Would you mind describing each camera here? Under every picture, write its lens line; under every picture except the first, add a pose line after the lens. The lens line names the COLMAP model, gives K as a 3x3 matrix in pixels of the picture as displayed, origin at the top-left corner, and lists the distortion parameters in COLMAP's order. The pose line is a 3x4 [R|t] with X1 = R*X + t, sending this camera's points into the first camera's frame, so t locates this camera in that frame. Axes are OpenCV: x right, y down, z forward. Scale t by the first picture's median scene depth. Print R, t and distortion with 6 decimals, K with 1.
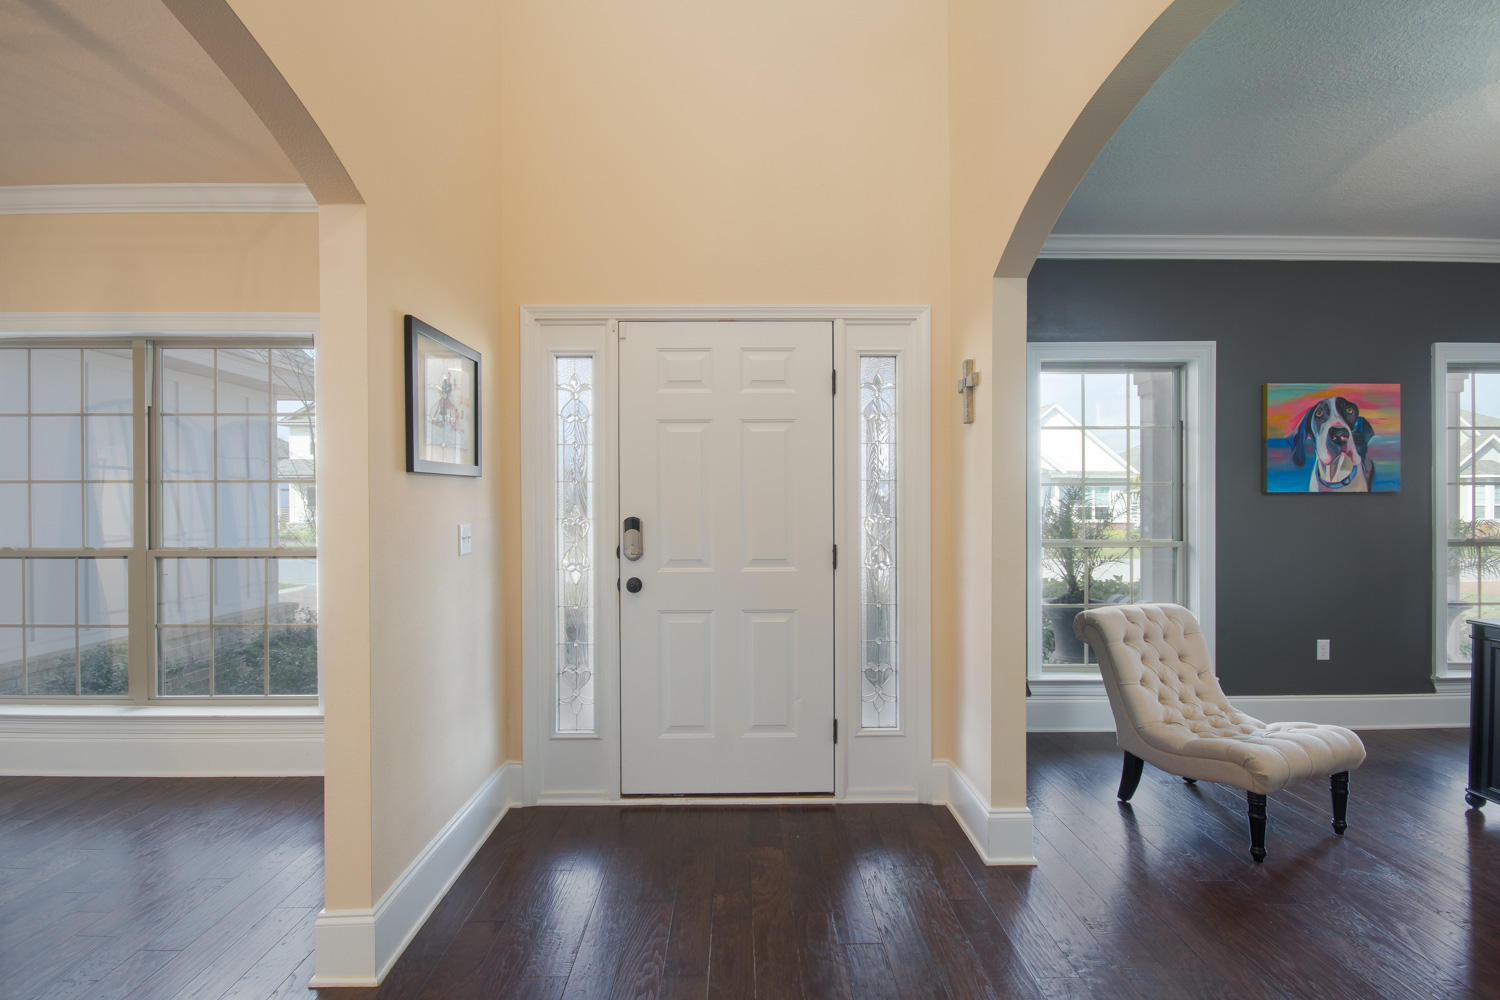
lens RADIAL K [[705.9, 0, 748.6], [0, 705.9, 506.5], [0, 0, 1]] dist [-0.002179, -0.000605]
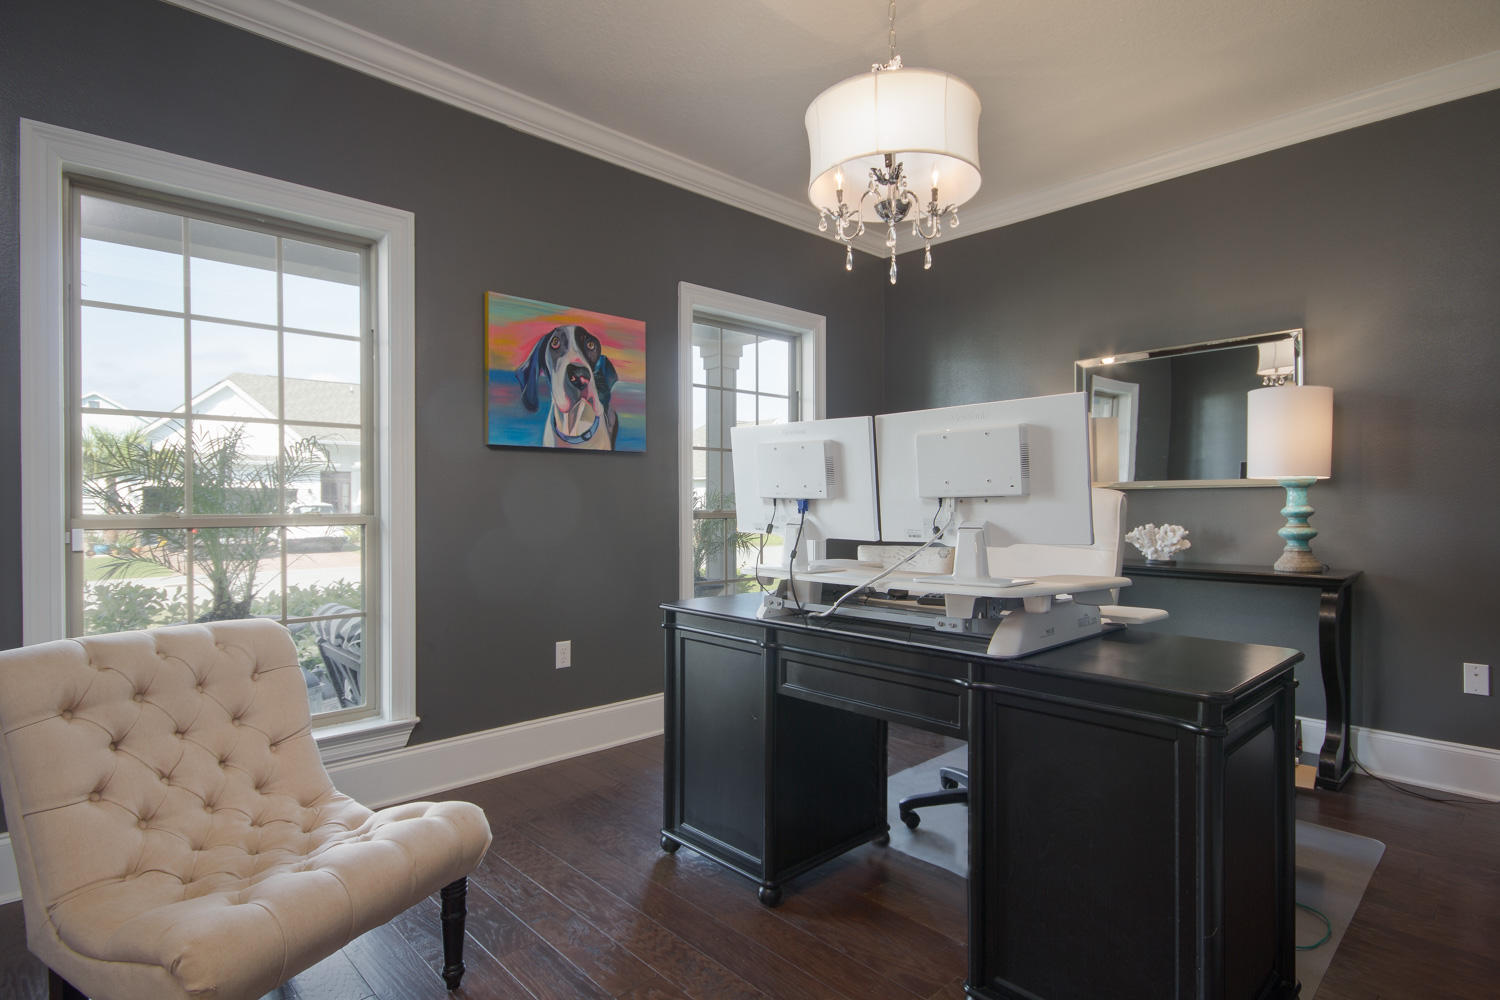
lens RADIAL K [[770.9, 0, 752.5], [0, 770.9, 502.9], [0, 0, 1]] dist [0.001721, -0.000089]
pose [[0.741407, 0.002598, 0.671051, 0.411092], [0.000615, 0.999989, -0.004552, 0.042812], [-0.671056, 0.003787, 0.741397, 0.243535]]
